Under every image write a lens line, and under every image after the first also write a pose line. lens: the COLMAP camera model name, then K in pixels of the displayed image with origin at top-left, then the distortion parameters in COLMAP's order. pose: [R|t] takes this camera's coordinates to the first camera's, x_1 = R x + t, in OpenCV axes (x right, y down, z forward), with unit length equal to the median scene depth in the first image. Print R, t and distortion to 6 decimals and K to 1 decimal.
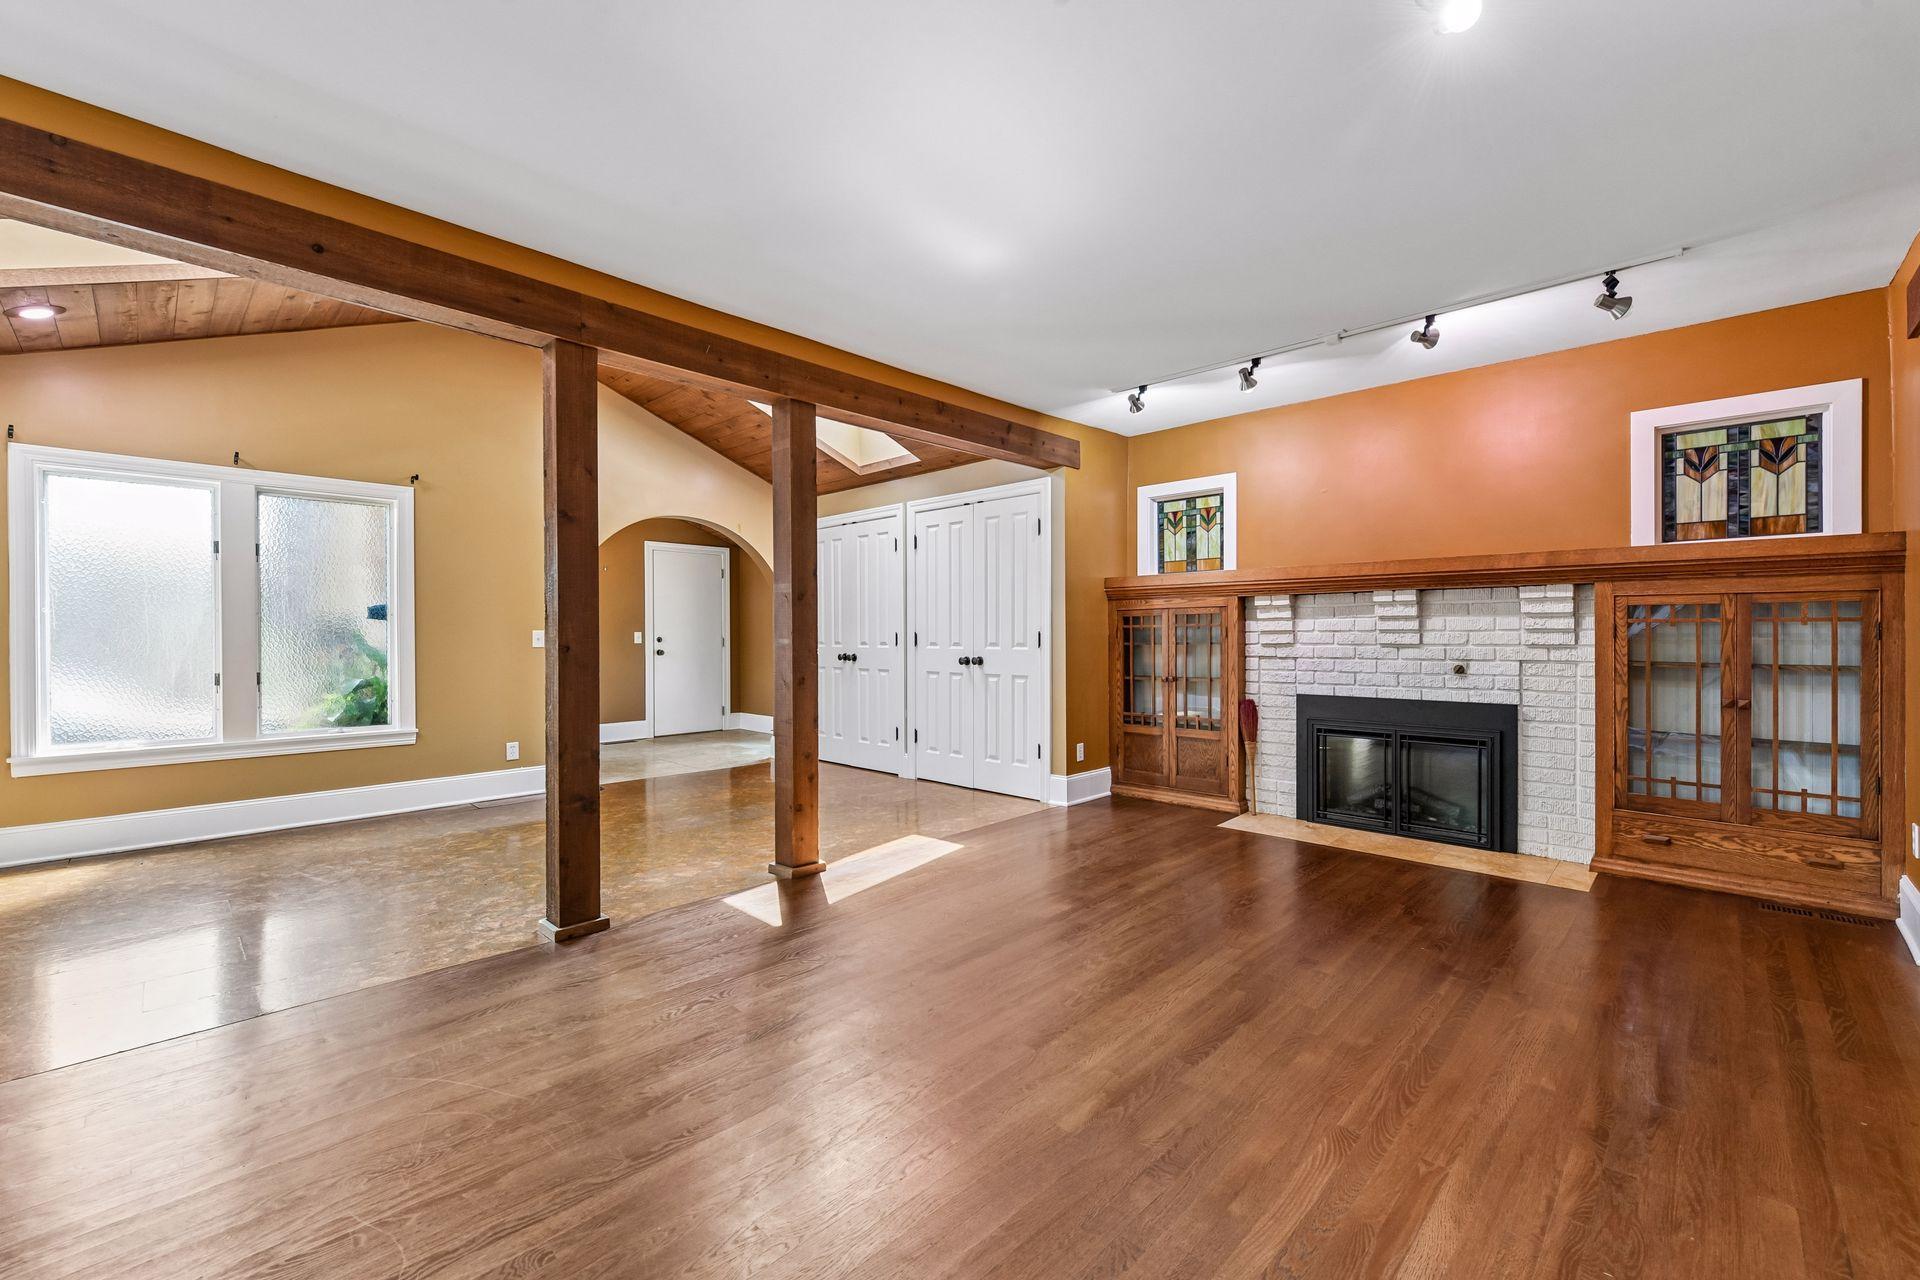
lens RADIAL K [[770.9, 0, 958.4], [0, 770.9, 632.2], [0, 0, 1]] dist [0.001501, 0.000087]
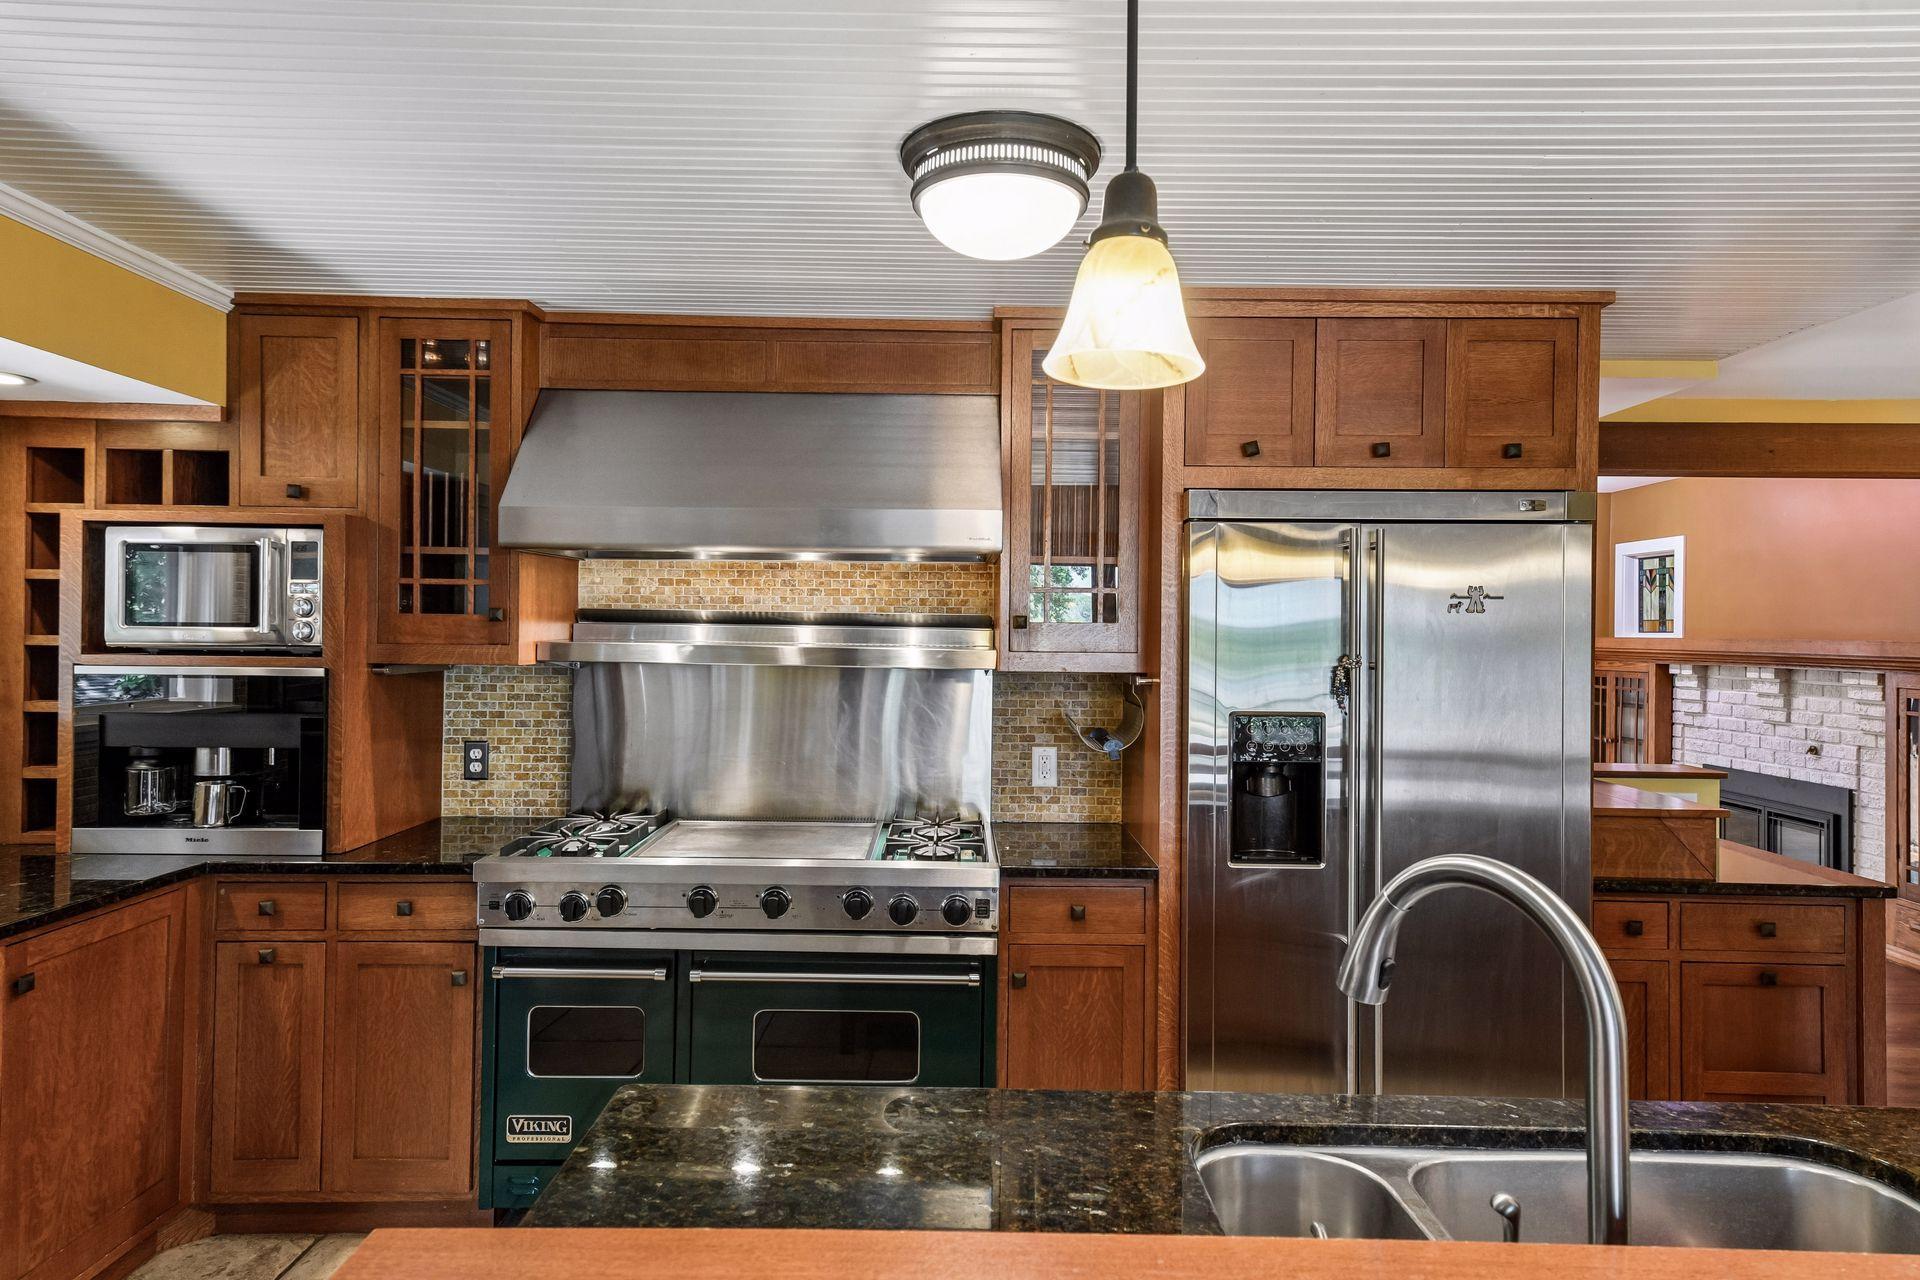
lens RADIAL K [[908.9, 0, 959.9], [0, 908.9, 635.6], [0, 0, 1]] dist [0.003978, -0.000409]
pose [[0.696095, 0.001889, -0.717947, 0.647832], [-0.010156, 0.999922, -0.007216, -0.072101], [0.717878, 0.012314, 0.696060, -0.553777]]
